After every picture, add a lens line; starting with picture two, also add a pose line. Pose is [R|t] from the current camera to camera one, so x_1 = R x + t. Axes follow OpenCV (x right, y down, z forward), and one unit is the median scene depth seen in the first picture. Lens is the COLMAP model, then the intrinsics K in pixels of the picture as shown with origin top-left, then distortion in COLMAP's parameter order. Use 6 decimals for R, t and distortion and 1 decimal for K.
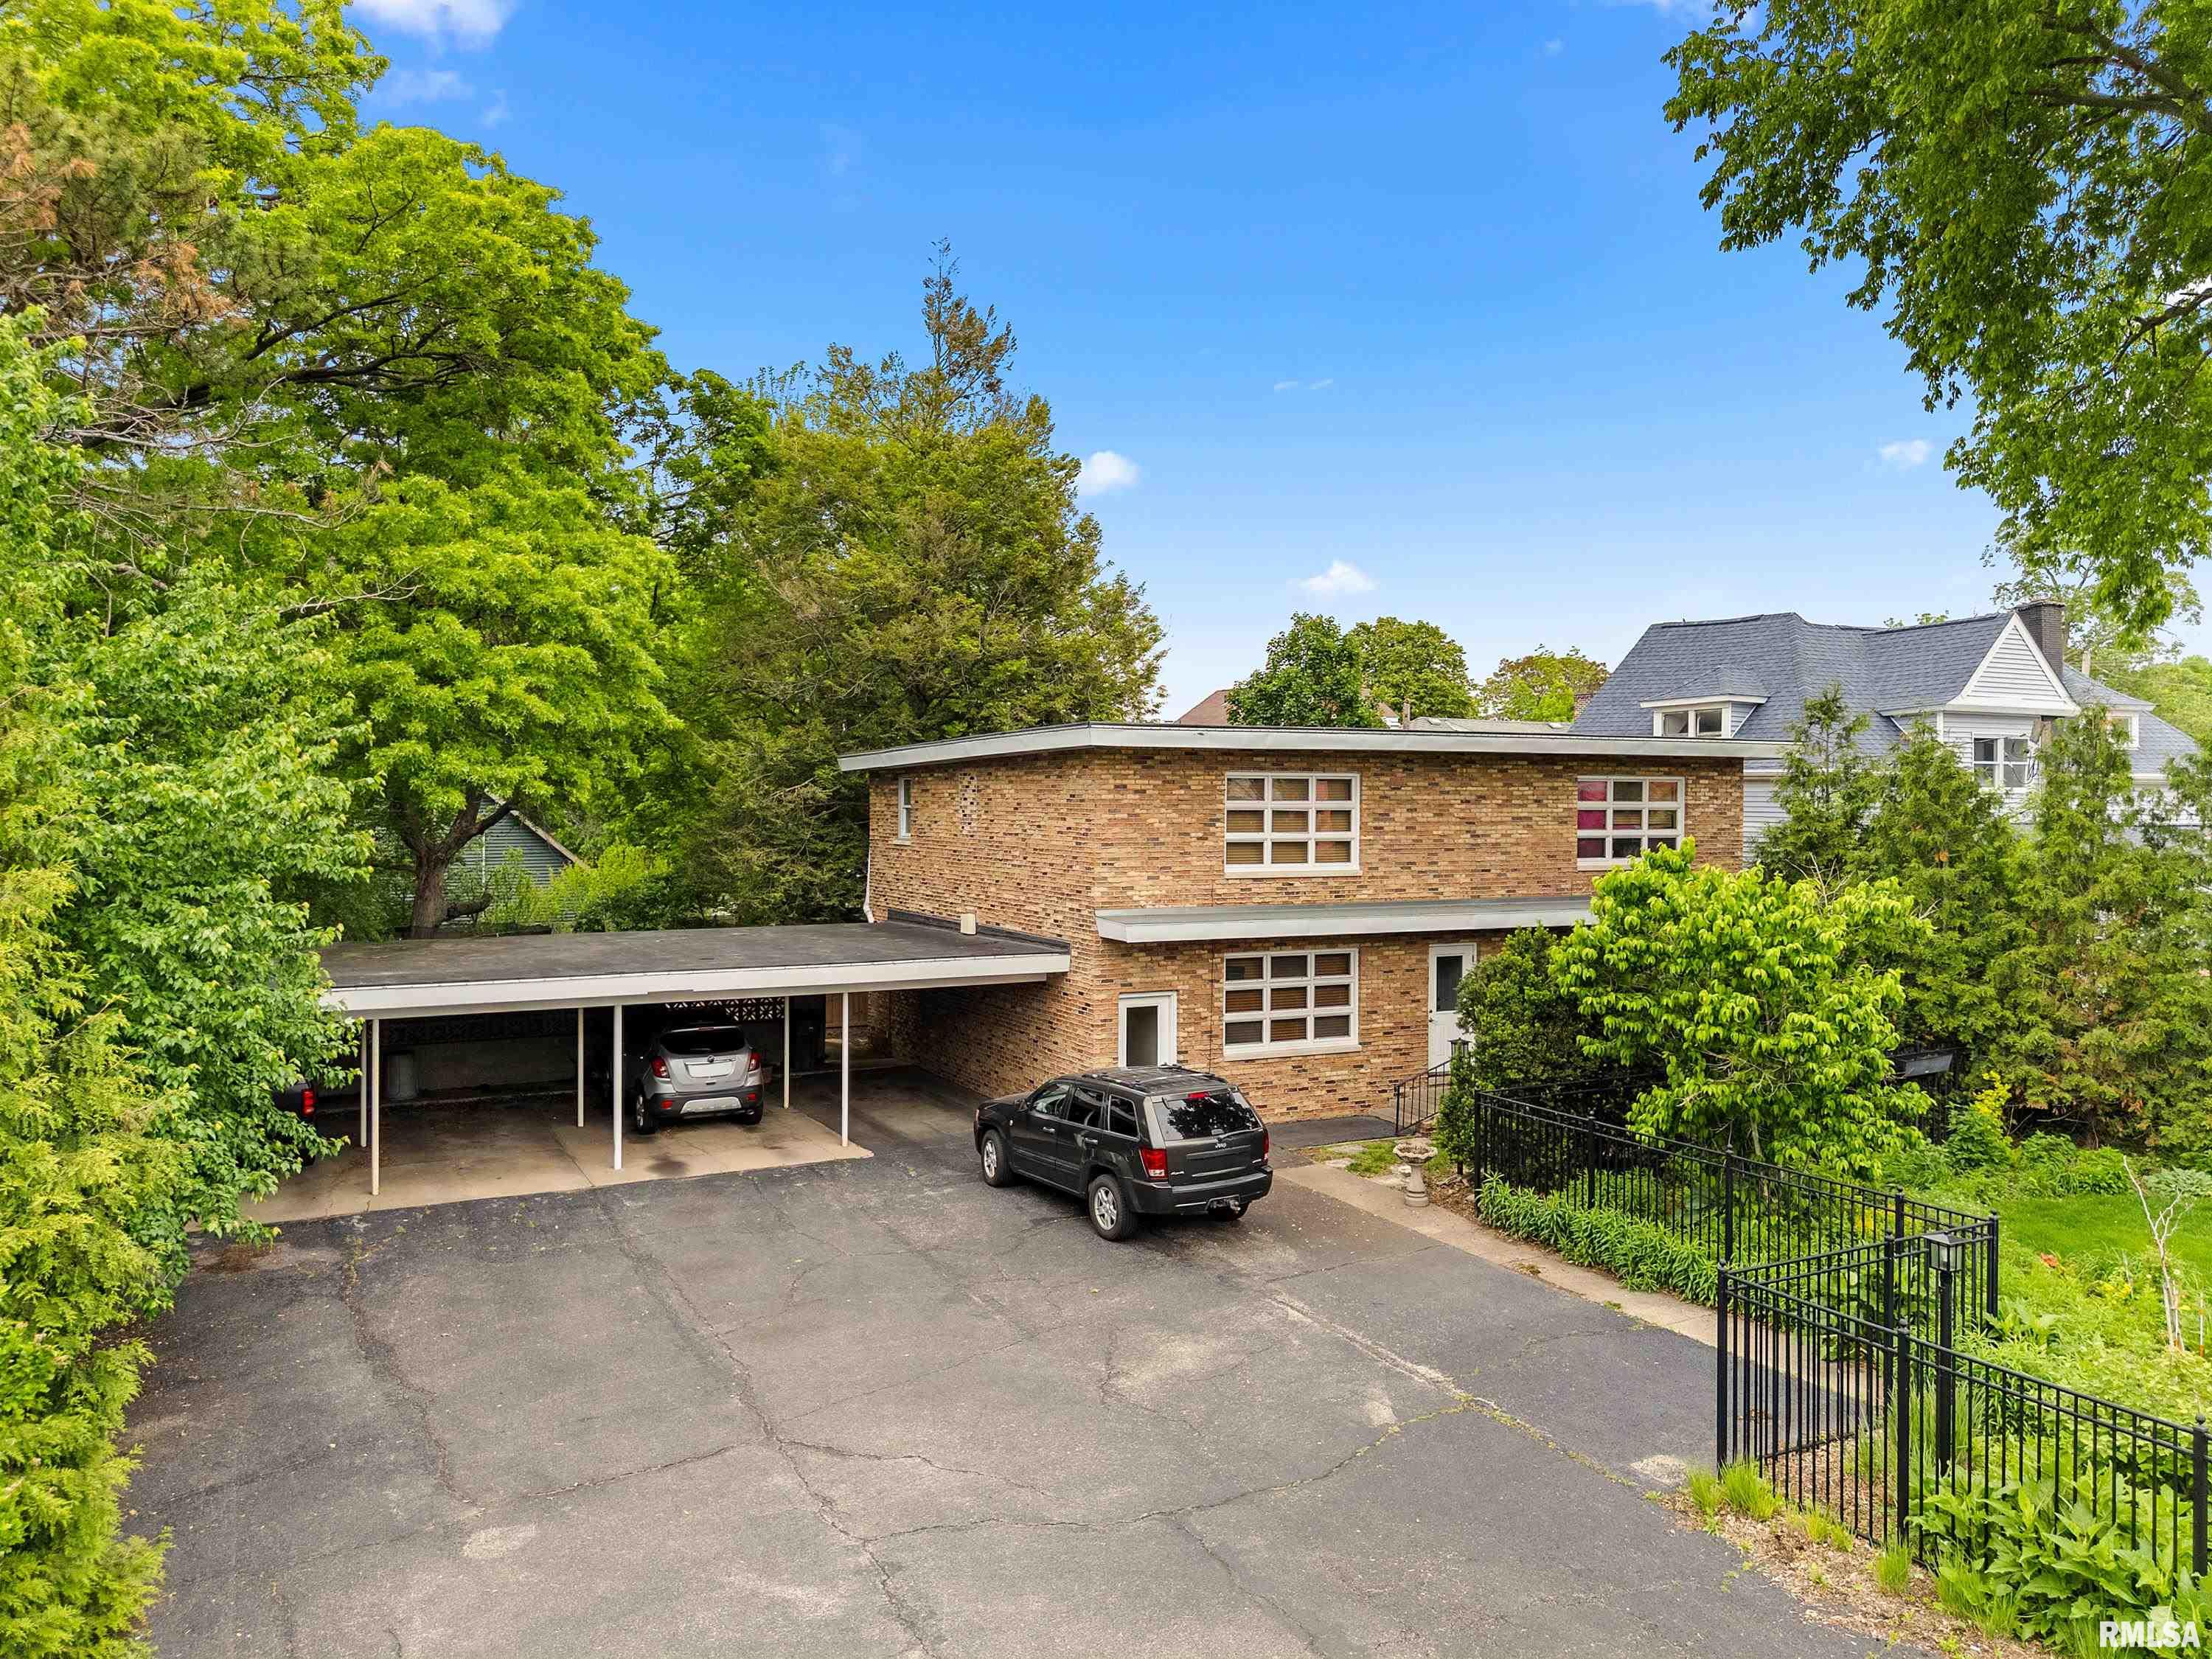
lens RADIAL K [[1738.8, 0, 1154.8], [0, 1738.8, 798.0], [0, 0, 1]] dist [0.076209, -0.037779]
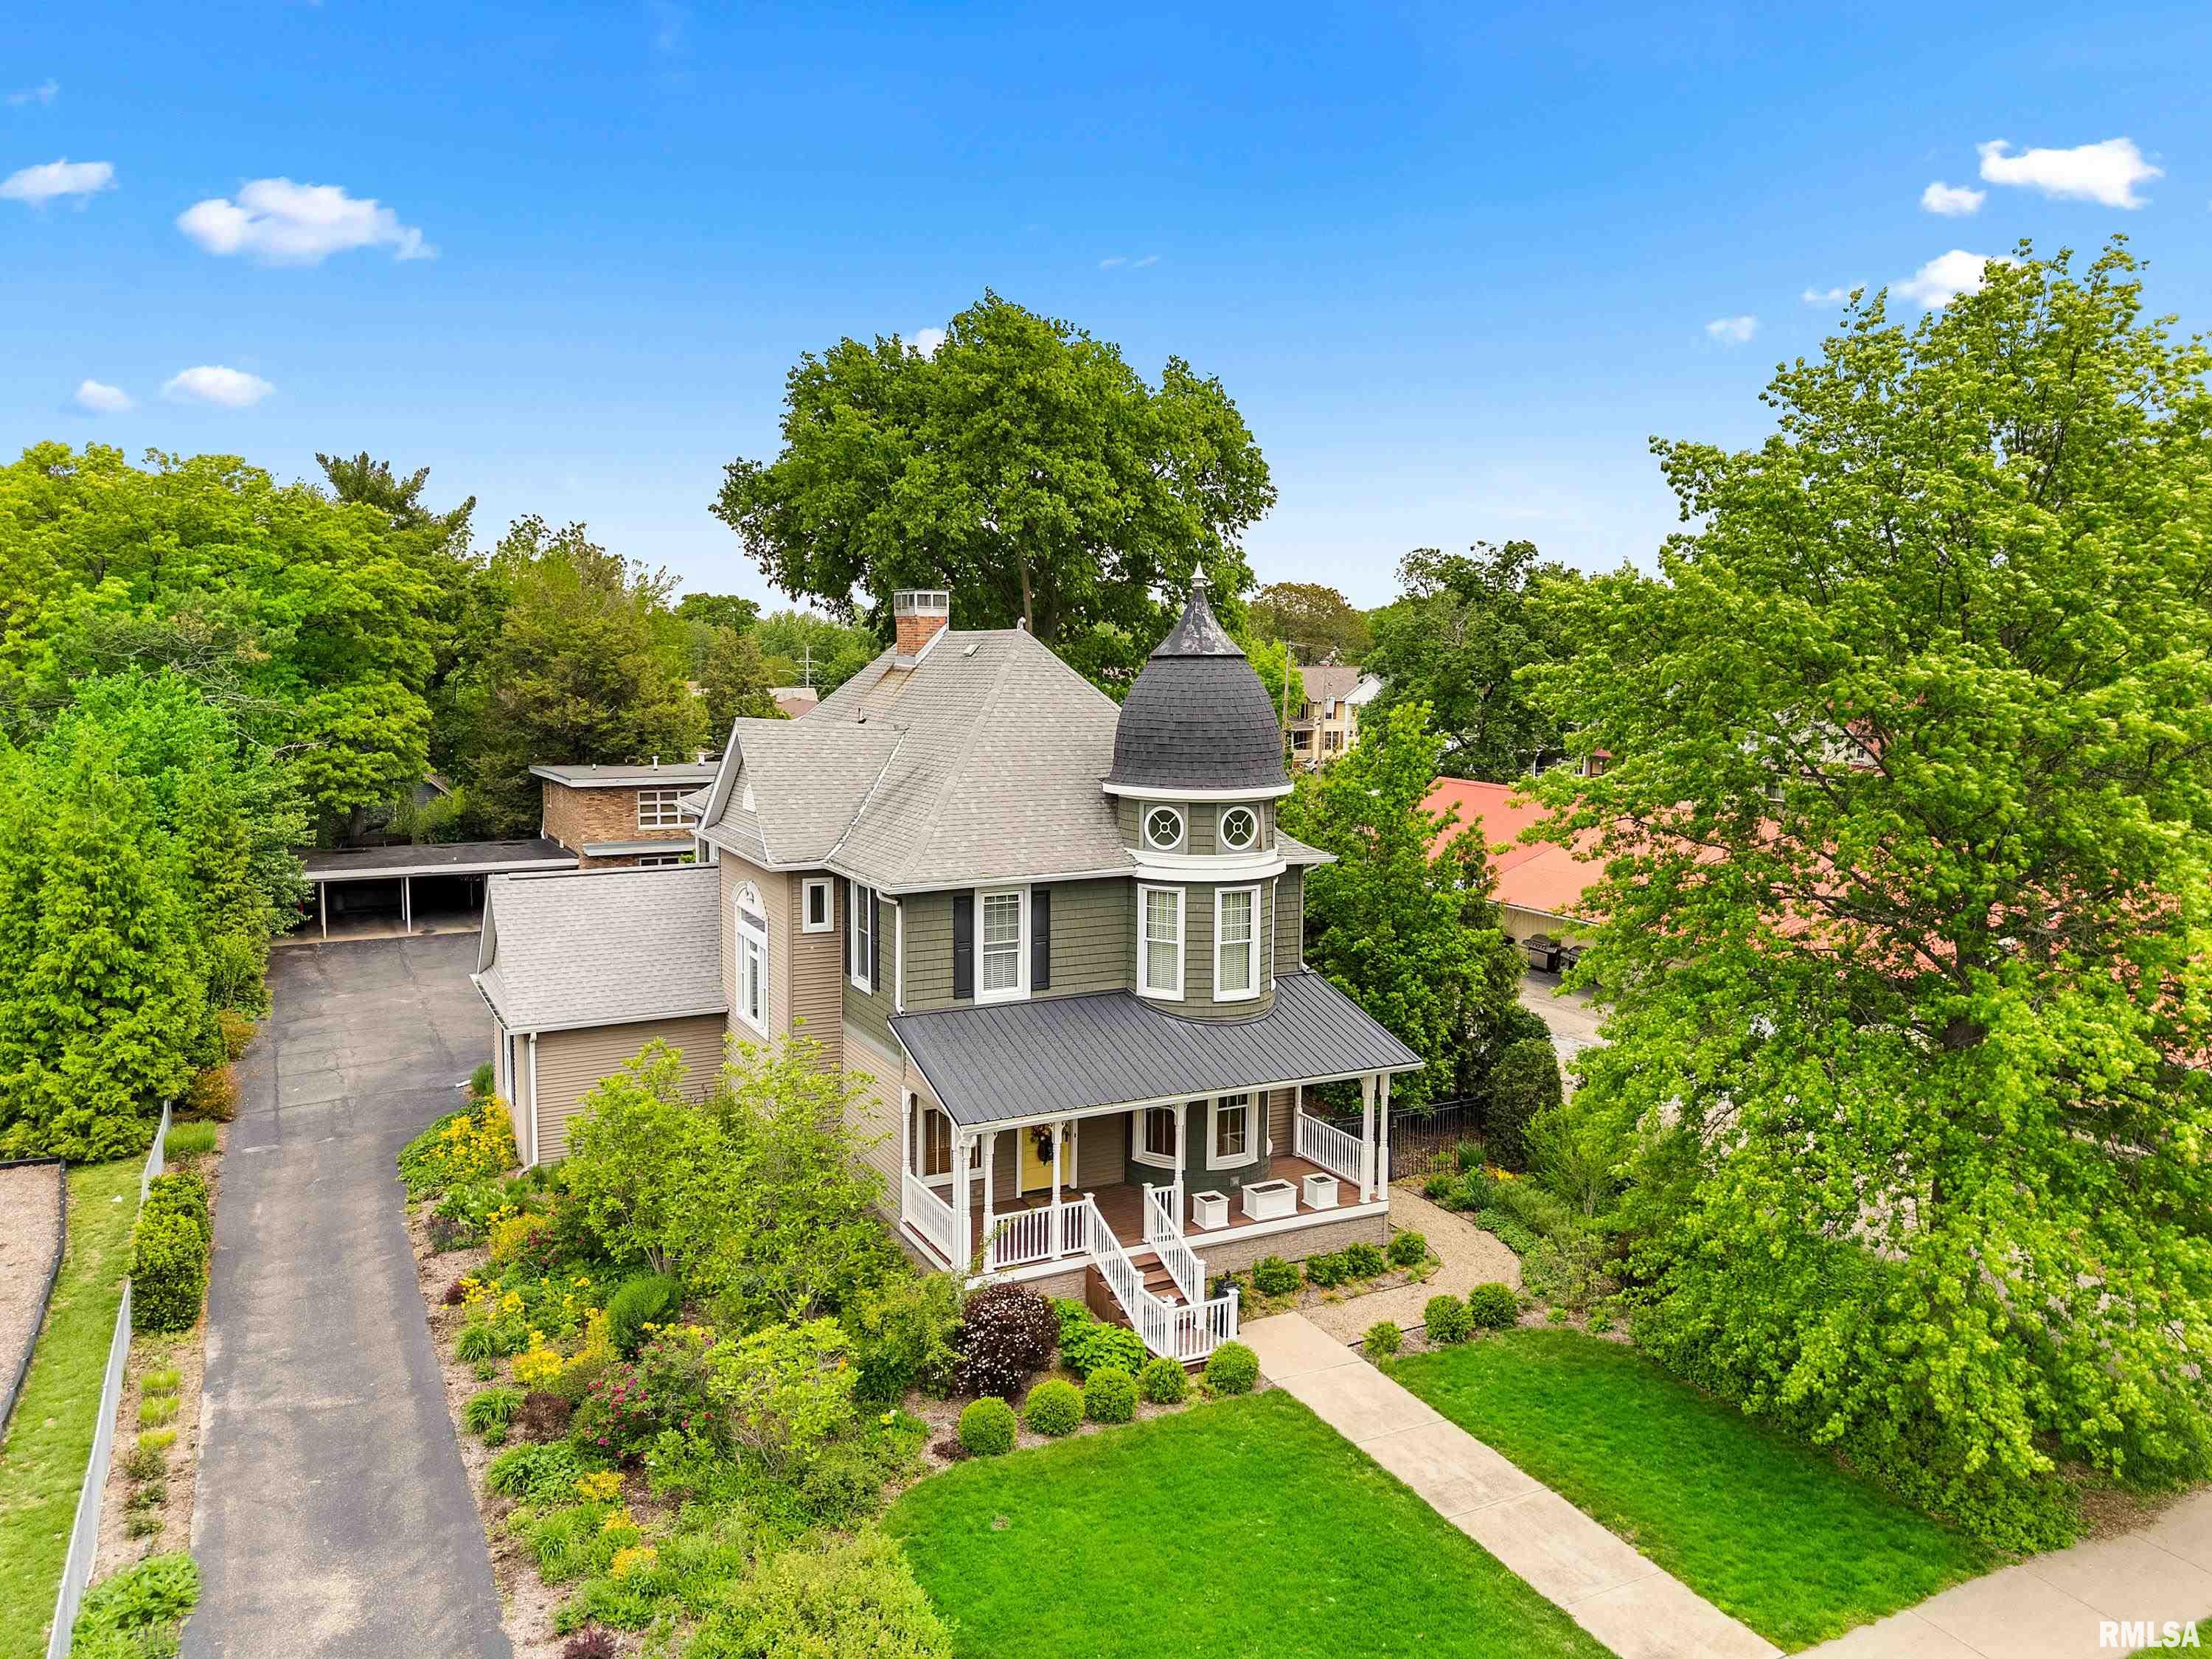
lens RADIAL K [[1738.8, 0, 1129.6], [0, 1738.8, 776.9], [0, 0, 1]] dist [0.076209, -0.037779]
pose [[0.999903, 0.006049, -0.012558, 0.813278], [-0.004945, 0.996271, 0.086135, -0.267346], [0.013032, -0.086065, 0.996204, -1.646035]]
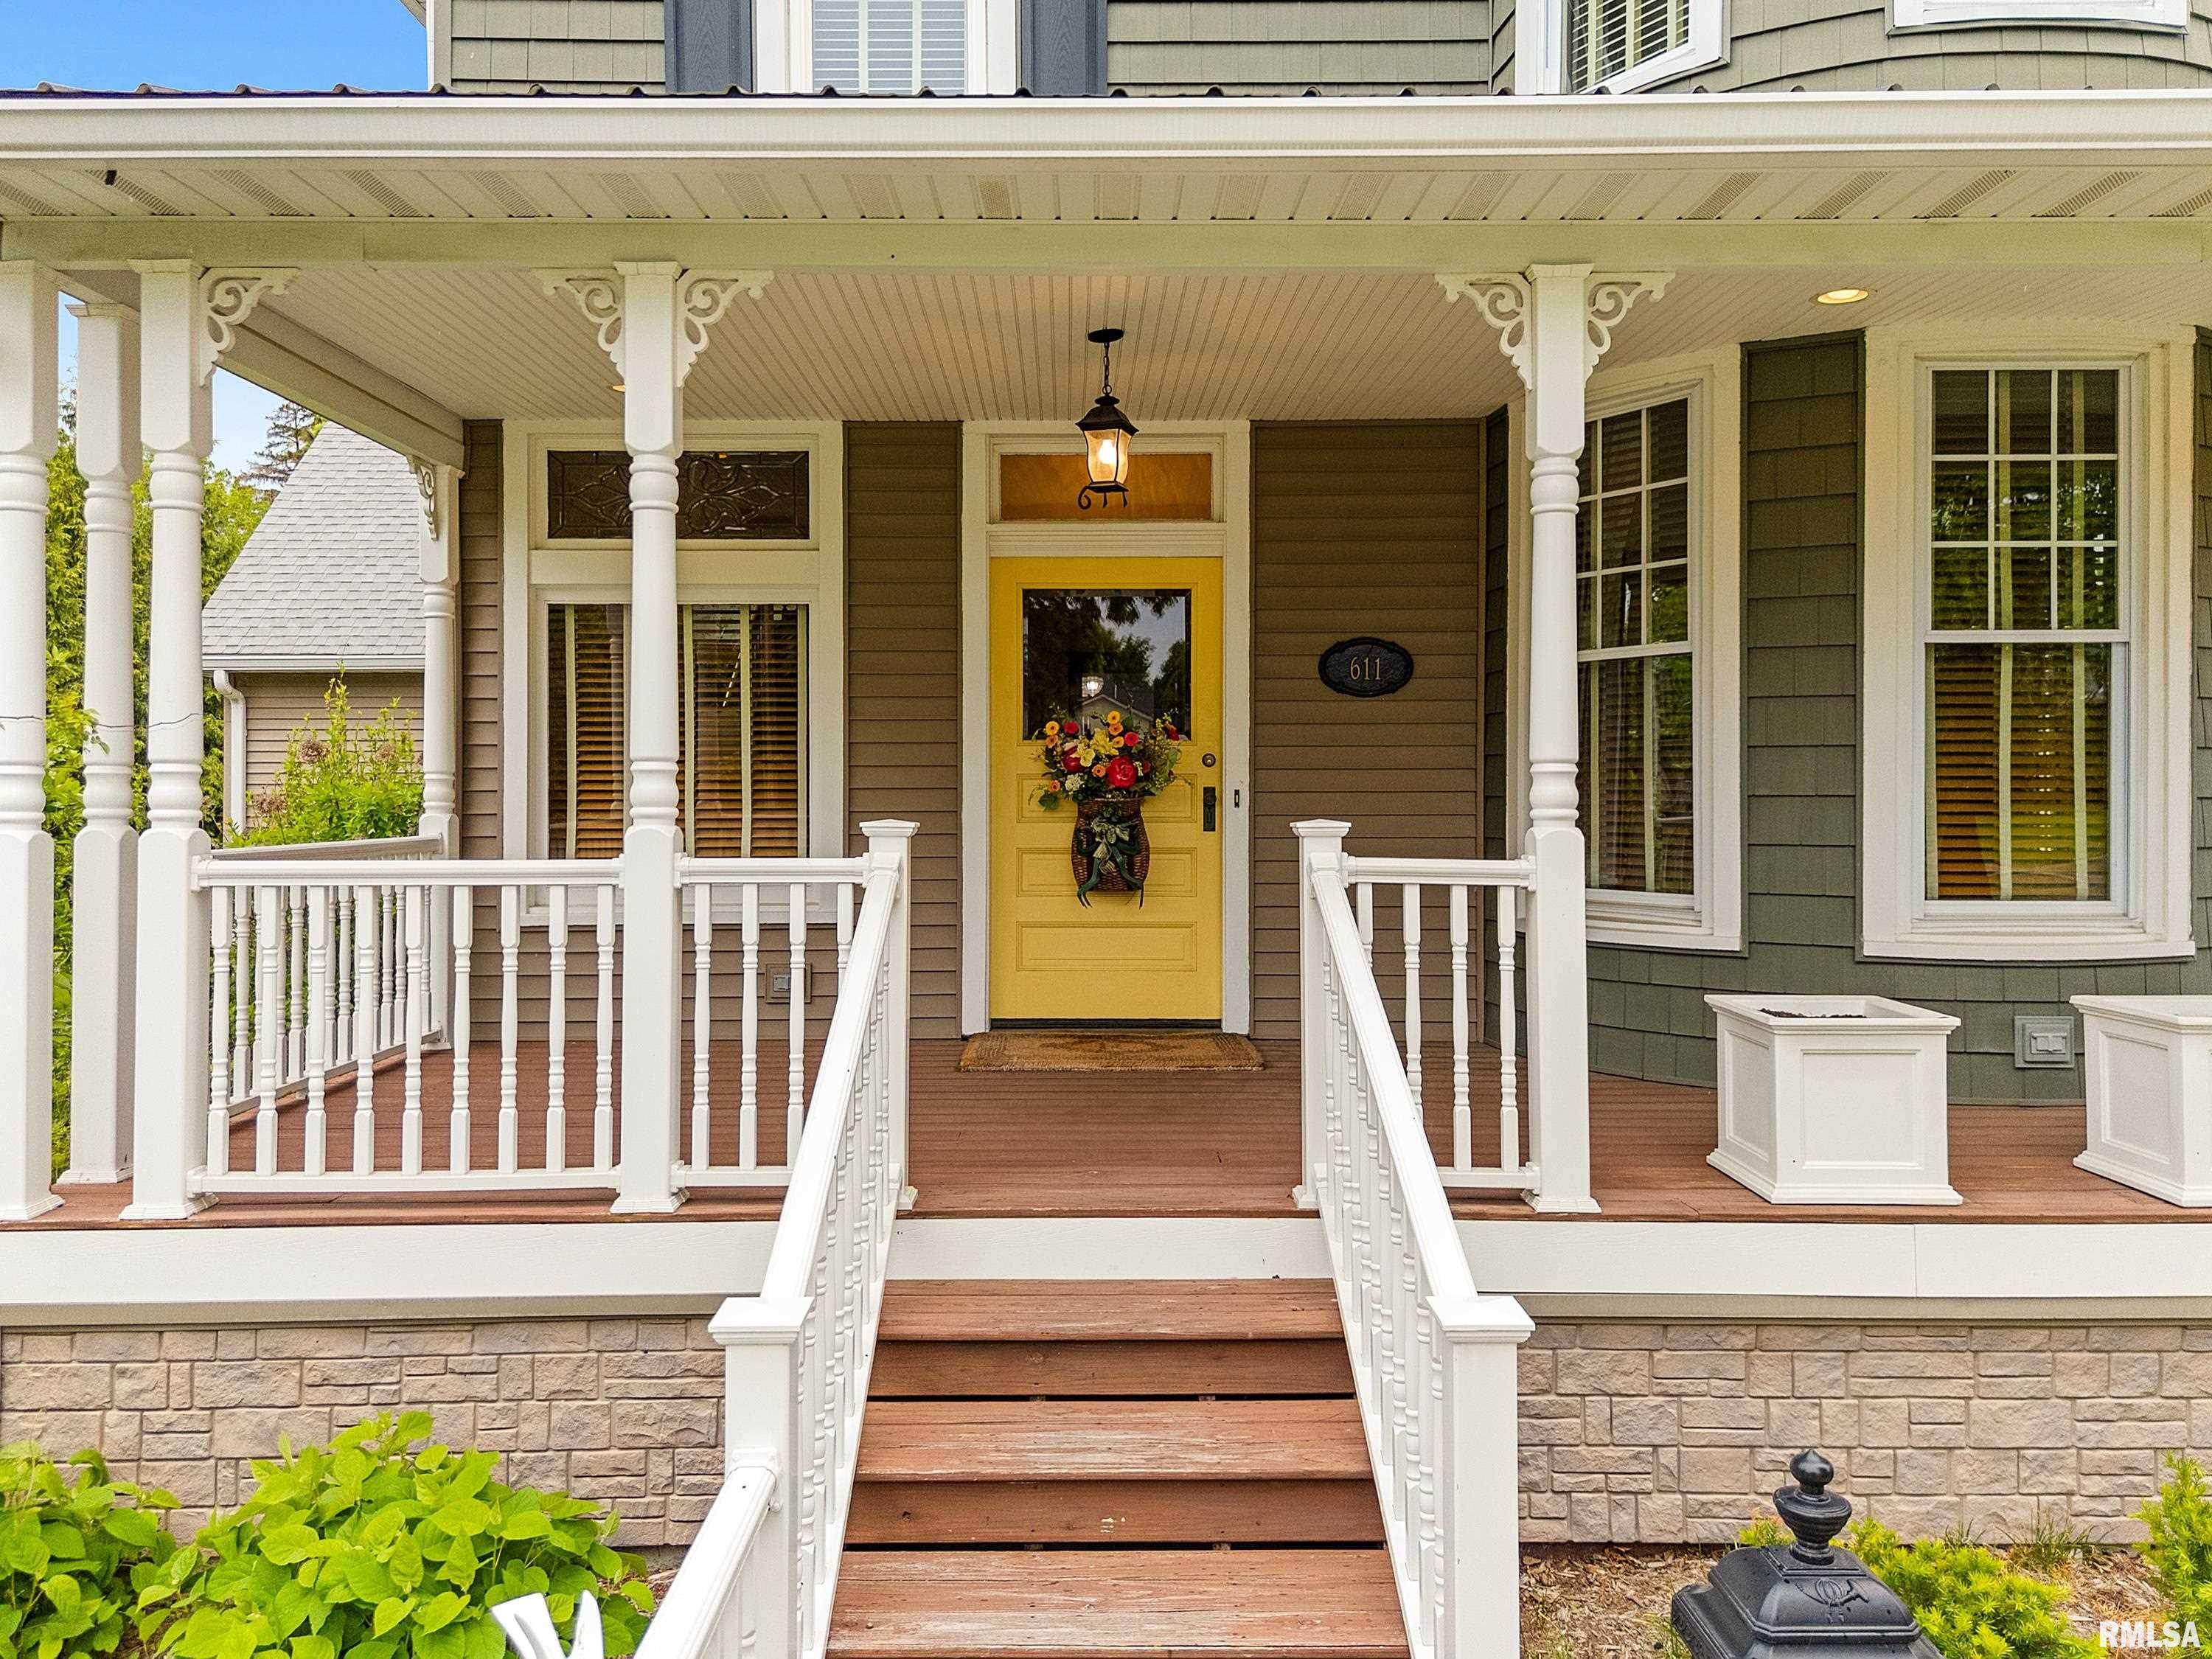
lens RADIAL K [[1738.8, 0, 1090.1], [0, 1738.8, 776.1], [0, 0, 1]] dist [0.076209, -0.037779]
pose [[0.880450, -0.009063, -0.474052, 0.878024], [0.004105, 0.999926, -0.011494, 0.110890], [0.474121, 0.008174, 0.880422, -0.651380]]
